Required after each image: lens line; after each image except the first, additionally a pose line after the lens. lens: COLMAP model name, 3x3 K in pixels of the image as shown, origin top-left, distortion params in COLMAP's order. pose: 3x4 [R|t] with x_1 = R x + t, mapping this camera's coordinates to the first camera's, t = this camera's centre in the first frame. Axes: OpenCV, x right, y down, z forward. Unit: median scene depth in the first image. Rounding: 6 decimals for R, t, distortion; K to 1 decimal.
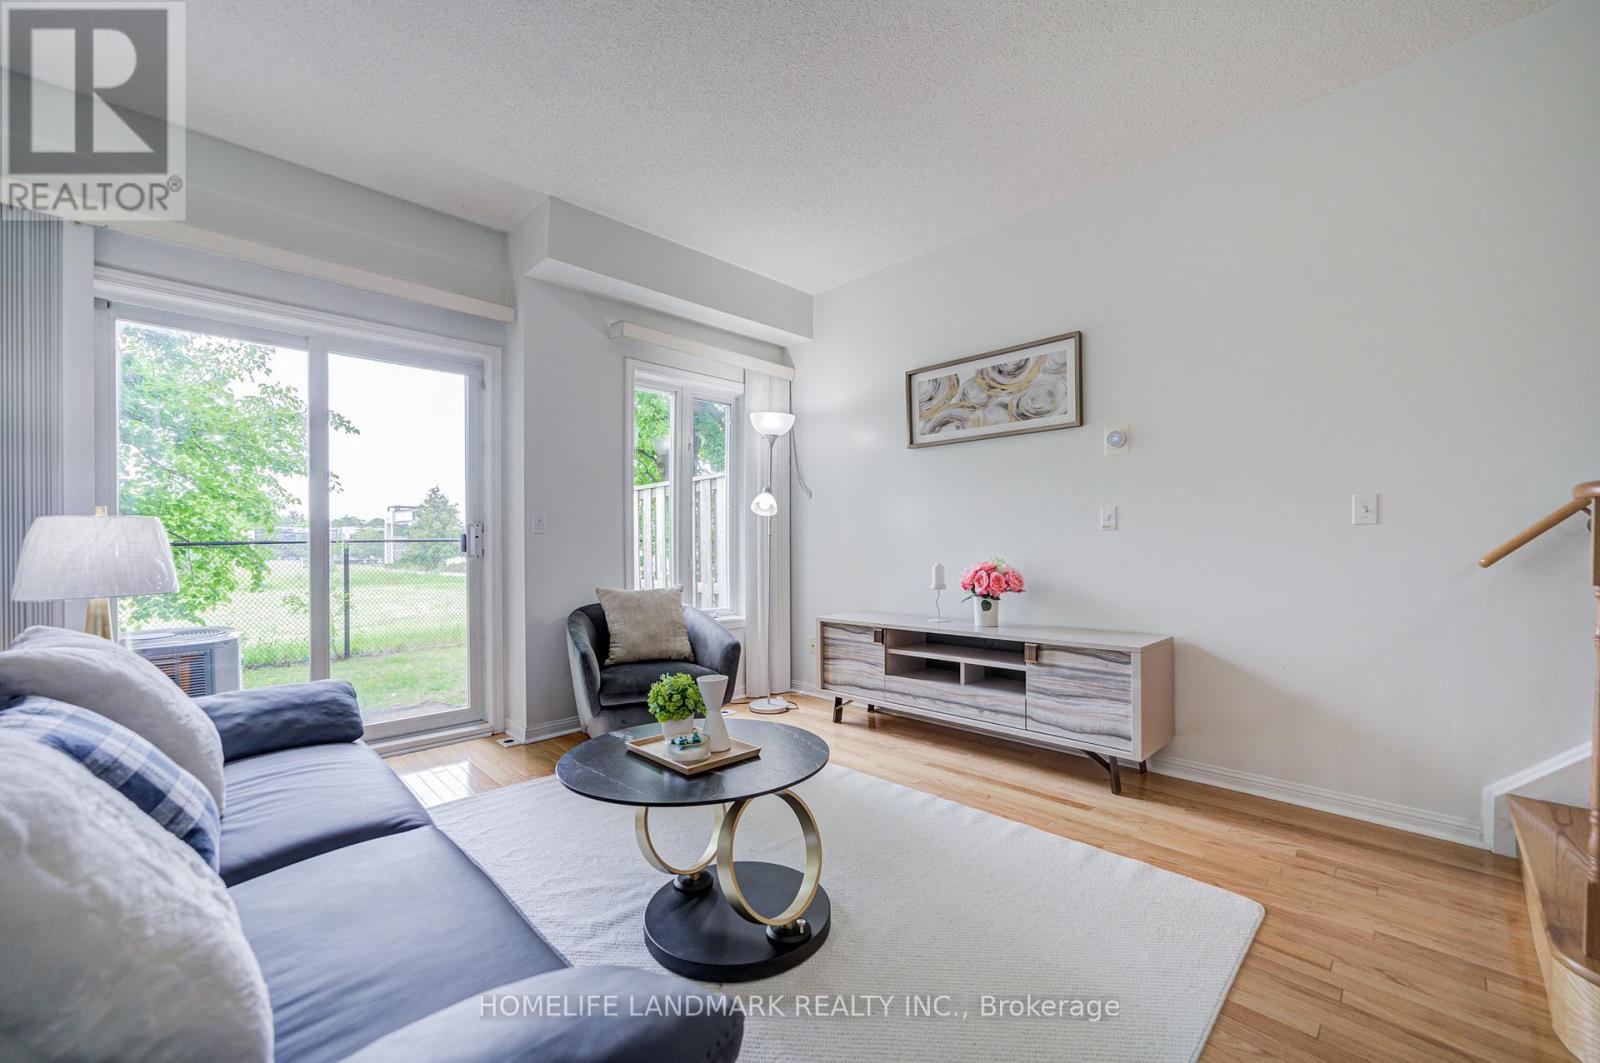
lens RADIAL K [[647.2, 0, 792.8], [0, 647.2, 543.2], [0, 0, 1]] dist [-0.058308, 0.056760]
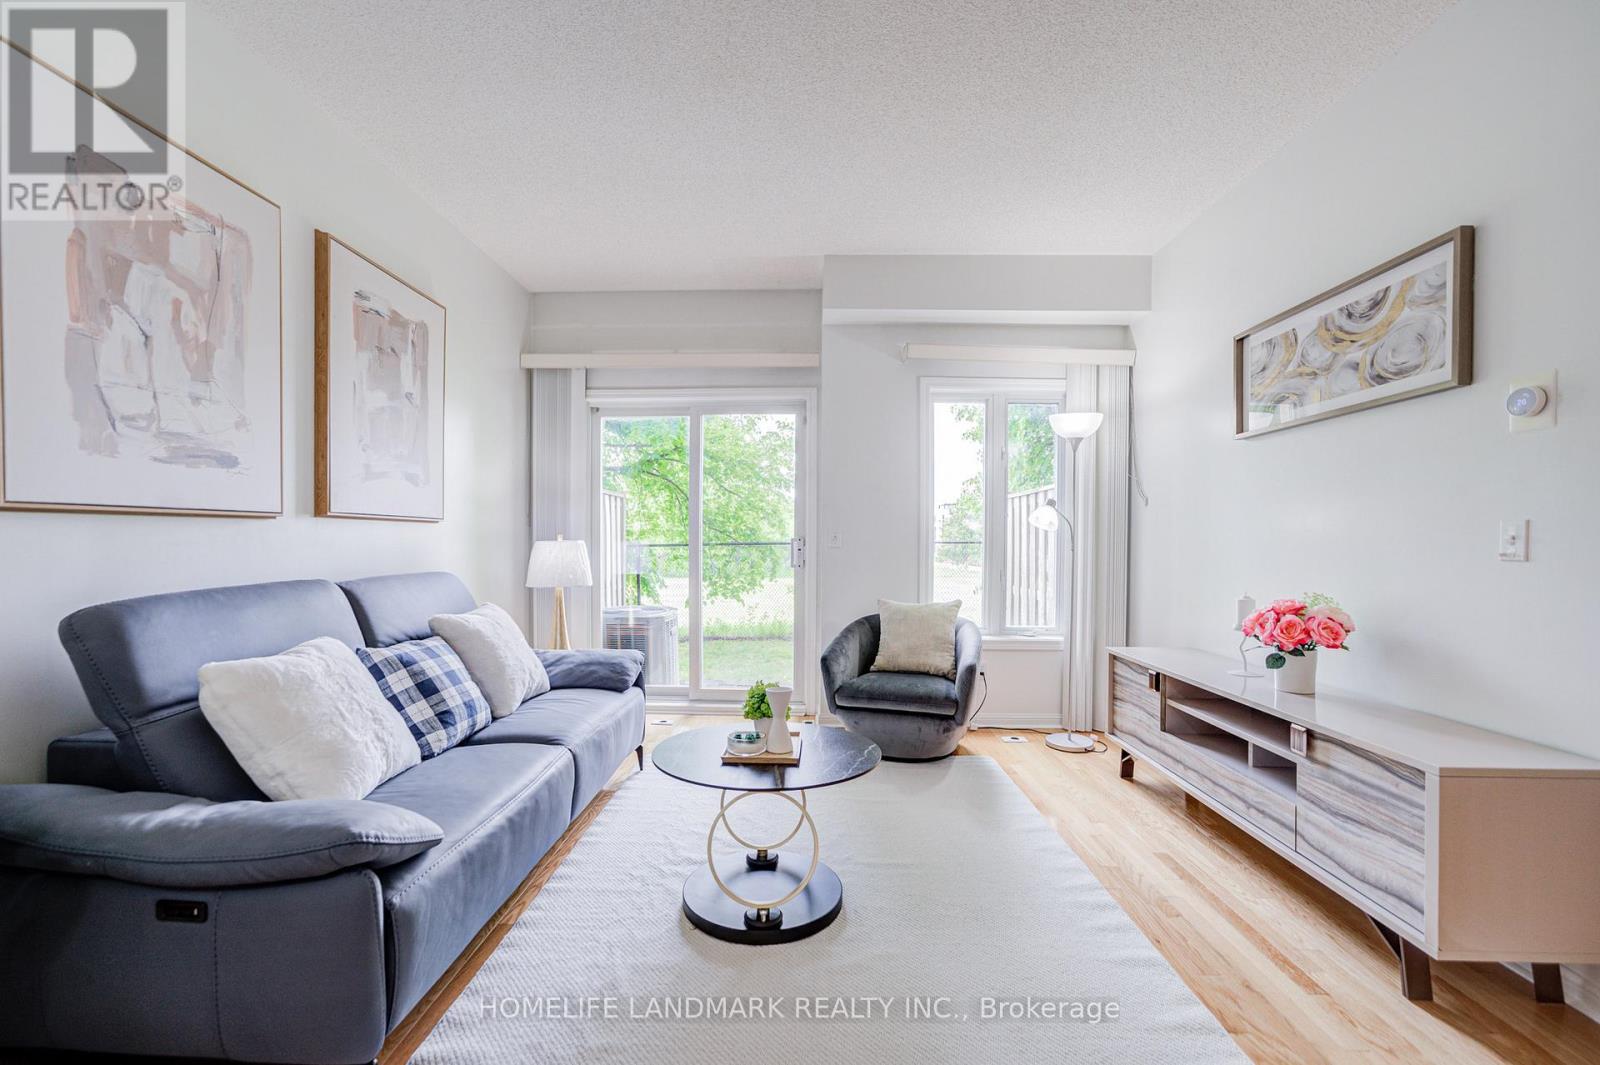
lens RADIAL K [[663.5, 0, 797.4], [0, 663.5, 547.8], [0, 0, 1]] dist [-0.002732, -0.000080]
pose [[0.704471, 0.017094, -0.709526, 0.419564], [-0.006056, 0.999818, 0.018075, -0.035924], [0.709707, -0.008437, 0.704447, 0.111310]]
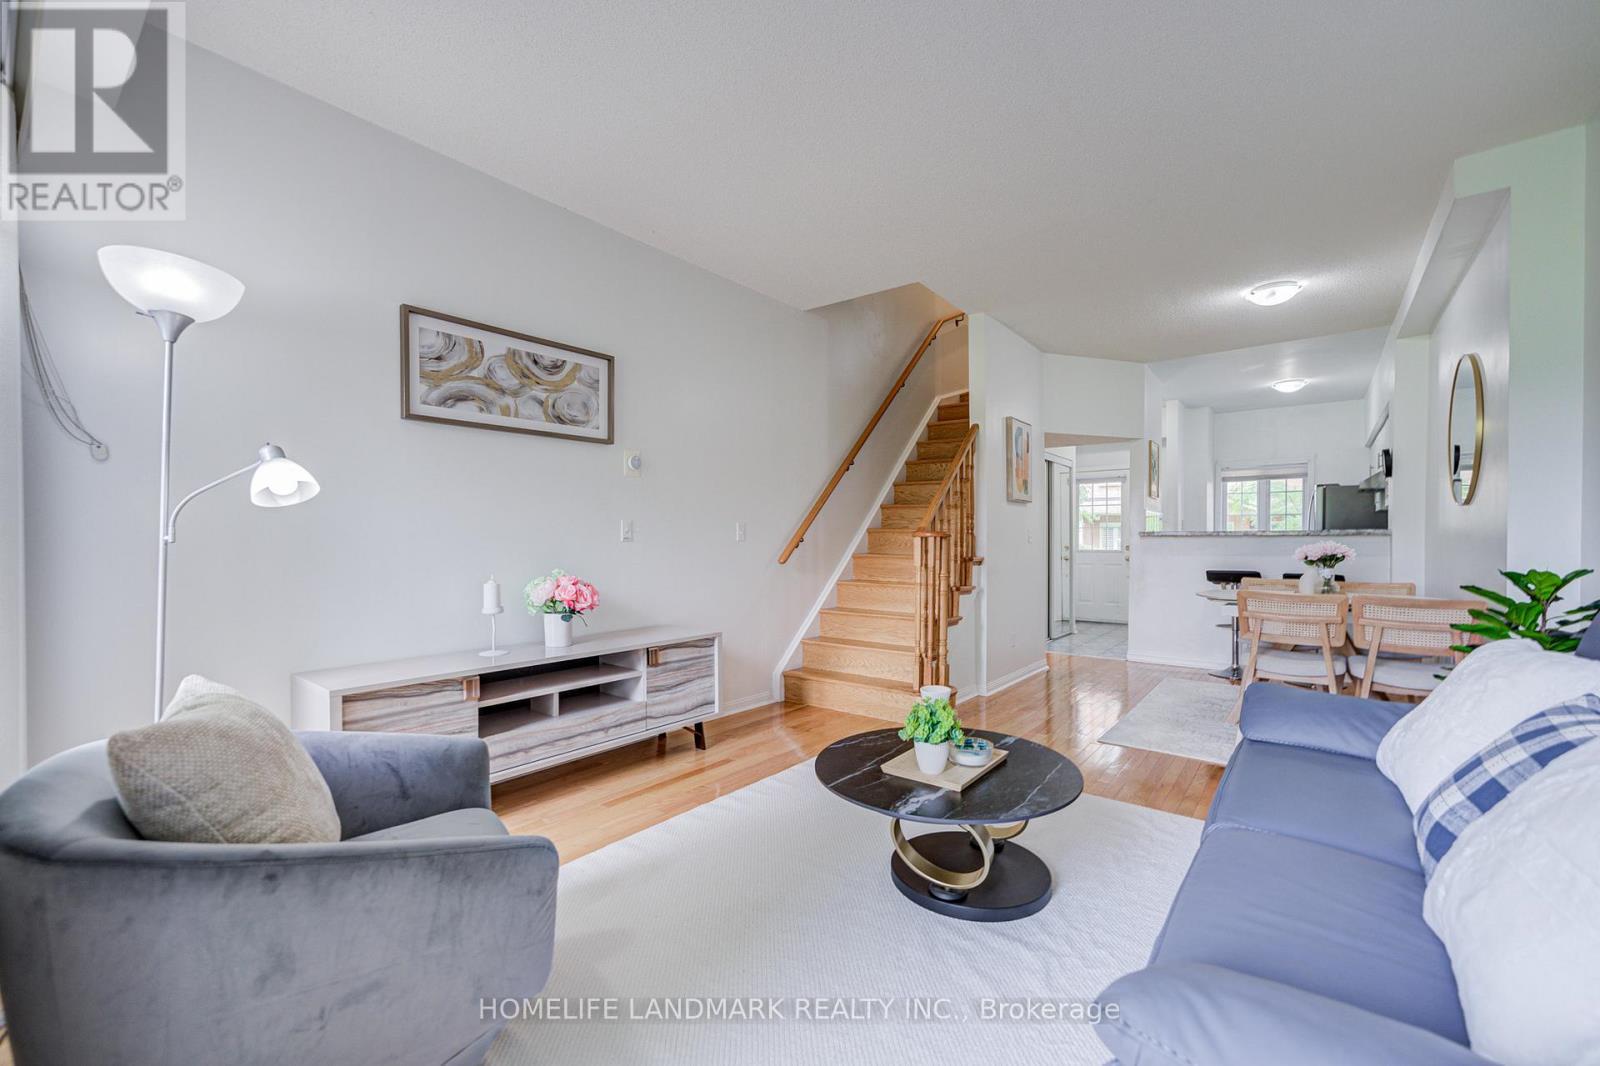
lens RADIAL K [[689.8, 0, 807.3], [0, 689.8, 542.7], [0, 0, 1]] dist [-0.003132, -0.000075]
pose [[-0.147408, 0.002664, 0.989072, -0.695356], [-0.002451, 0.999992, -0.003059, -0.014244], [-0.989073, -0.002875, -0.147400, 0.783295]]
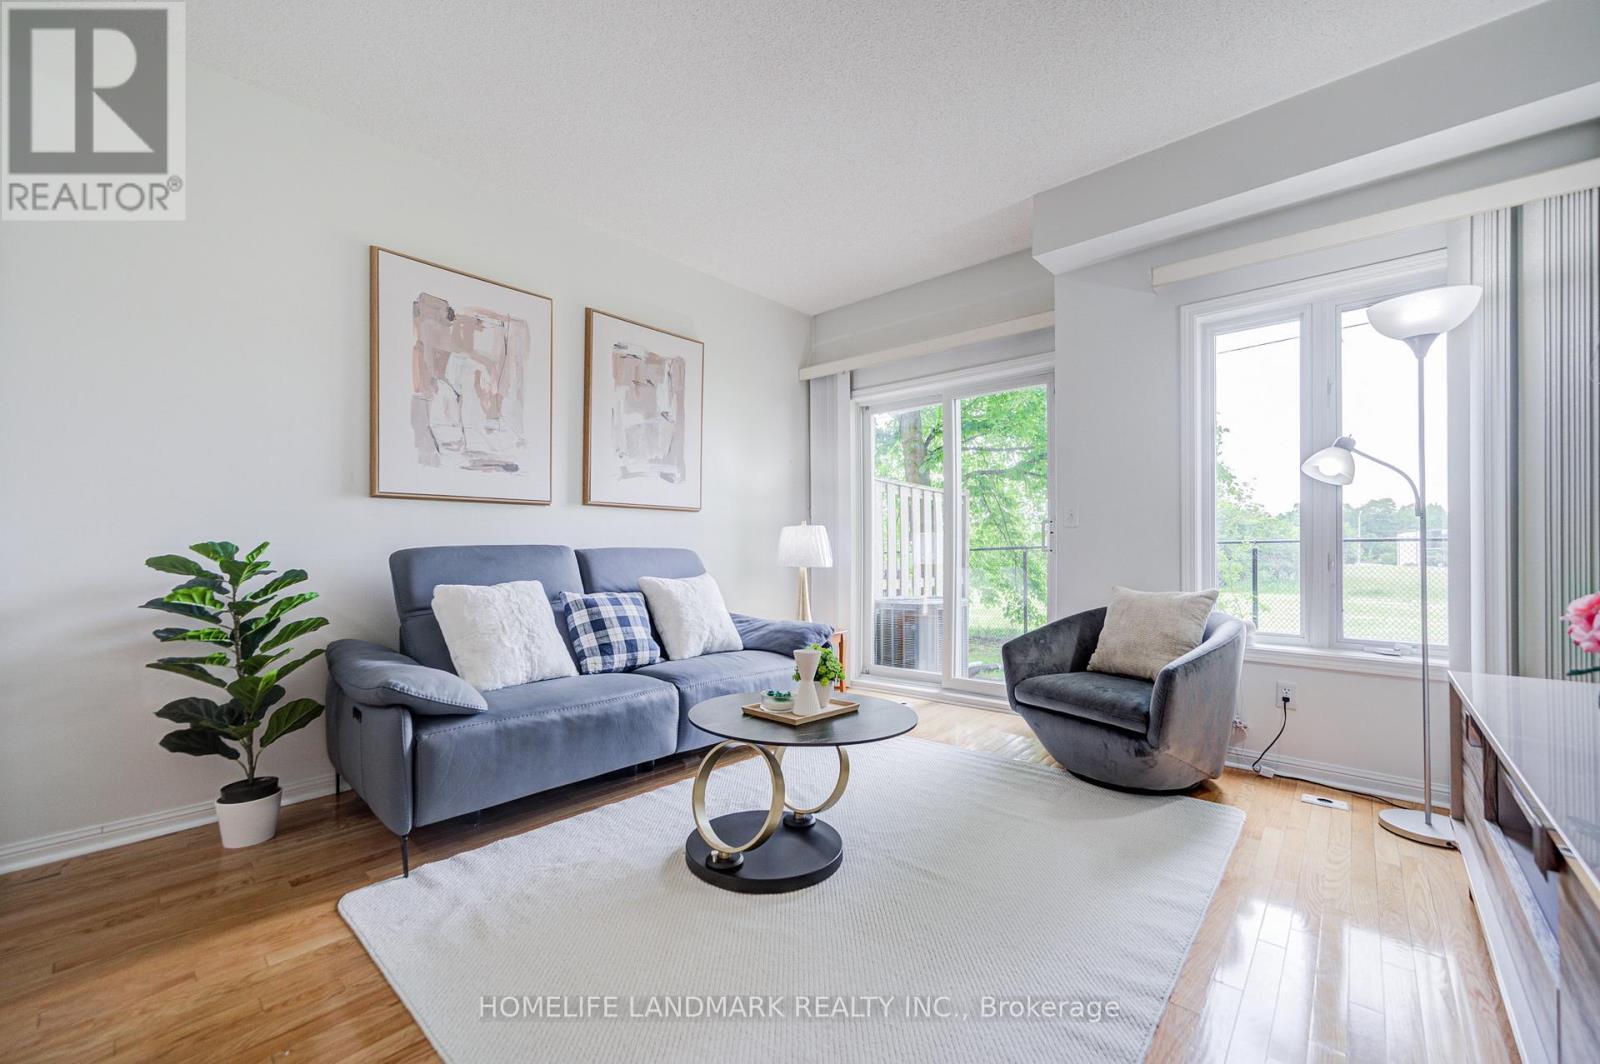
lens RADIAL K [[647.2, 0, 792.8], [0, 647.2, 543.7], [0, 0, 1]] dist [-0.058308, 0.056760]
pose [[0.080768, -0.004631, -0.996722, 0.573113], [0.003589, 0.999984, -0.004355, 0.014667], [0.996726, -0.003225, 0.080783, 0.507783]]
